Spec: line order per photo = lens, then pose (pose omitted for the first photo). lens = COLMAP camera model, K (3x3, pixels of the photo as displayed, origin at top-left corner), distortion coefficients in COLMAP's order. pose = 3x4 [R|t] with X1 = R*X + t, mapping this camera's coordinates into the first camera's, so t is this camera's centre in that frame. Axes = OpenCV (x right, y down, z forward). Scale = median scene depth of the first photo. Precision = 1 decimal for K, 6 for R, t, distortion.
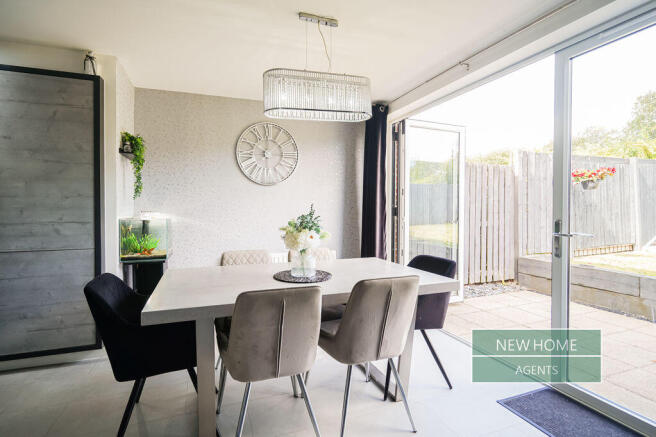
lens RADIAL K [[299.1, 0, 307.0], [0, 299.1, 209.9], [0, 0, 1]] dist [-0.002378, -0.000383]
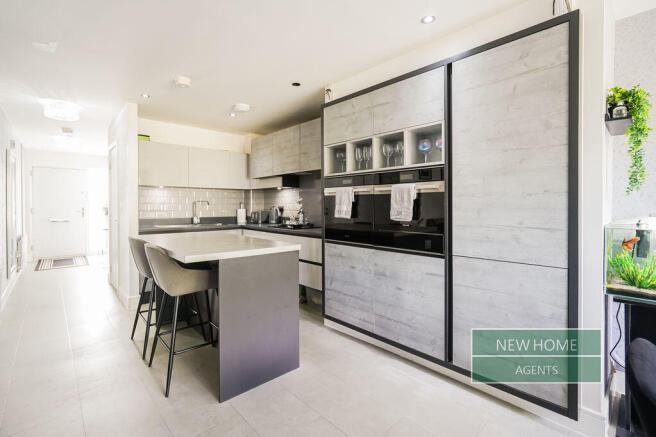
lens RADIAL K [[304.0, 0, 329.2], [0, 304.0, 210.1], [0, 0, 1]] dist [0.000421, 0.000052]
pose [[0.403800, 0.012460, -0.914763, -0.301483], [-0.004017, 0.999922, 0.011846, -0.010000], [0.914839, -0.001108, 0.403818, 0.226117]]
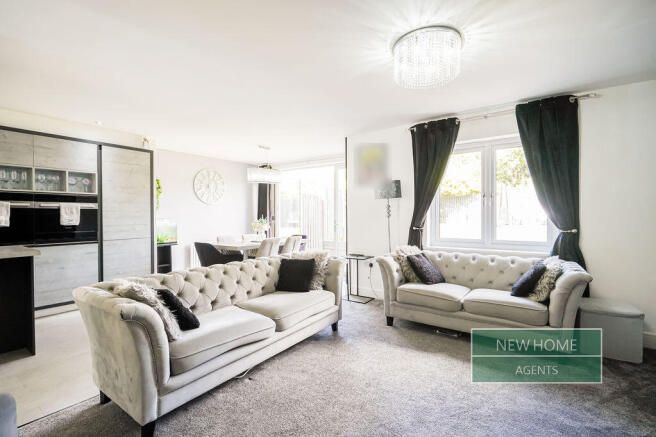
lens RADIAL K [[304.0, 0, 329.2], [0, 304.0, 210.1], [0, 0, 1]] dist [0.000421, 0.000052]
pose [[0.803997, 0.007850, 0.594582, -0.971471], [0.008043, 0.999678, -0.024074, 0.005826], [-0.594579, 0.024138, 0.803675, -1.341447]]
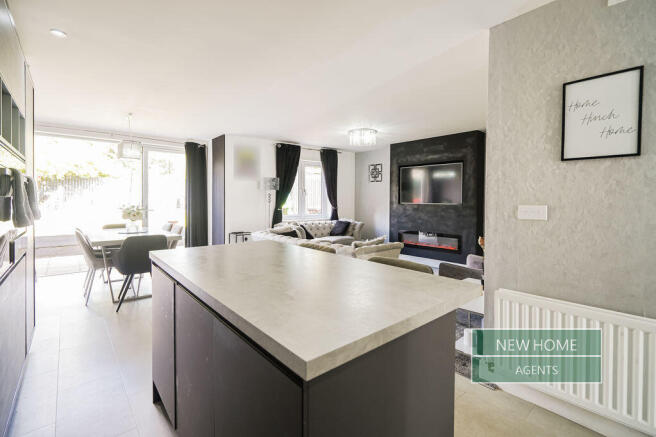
lens RADIAL K [[293.4, 0, 328.6], [0, 293.4, 203.5], [0, 0, 1]] dist [-0.000818, -0.000069]
pose [[-0.370454, -0.012451, 0.928767, -2.173096], [0.002384, 0.999894, 0.014356, -0.018232], [-0.928848, 0.007533, -0.370385, 0.368541]]
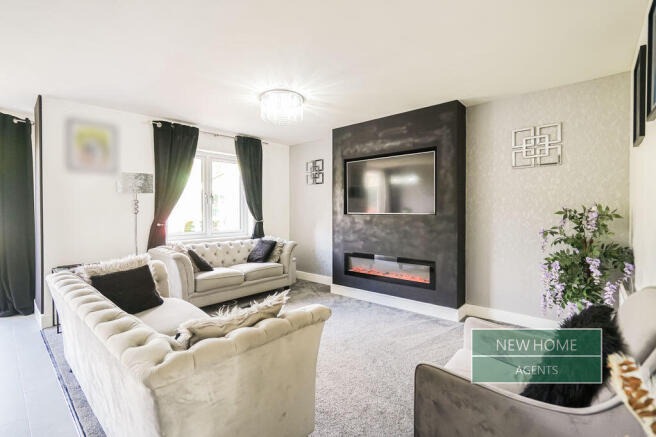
lens RADIAL K [[304.0, 0, 329.2], [0, 304.0, 210.1], [0, 0, 1]] dist [0.000421, 0.000052]
pose [[-0.500219, 0.003967, 0.865890, -1.530400], [0.010156, 0.999948, 0.001286, -0.004766], [-0.865839, 0.009438, -0.500233, -0.178884]]
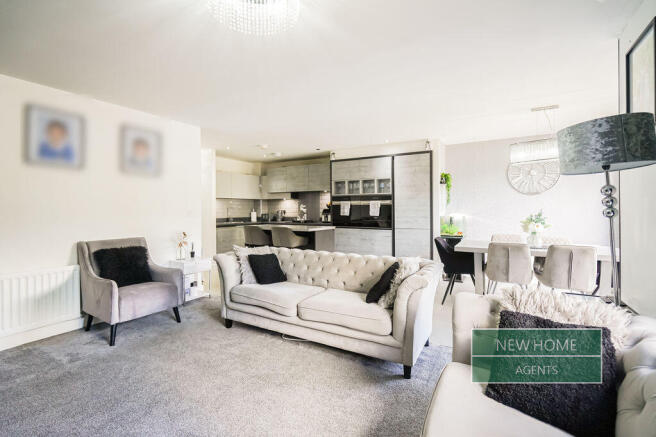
lens RADIAL K [[304.0, 0, 329.2], [0, 304.0, 210.1], [0, 0, 1]] dist [0.000421, 0.000052]
pose [[0.658951, -0.000635, -0.752186, 0.488489], [-0.000706, 0.999999, -0.001463, -0.007145], [0.752185, 0.001495, 0.658950, -1.048378]]
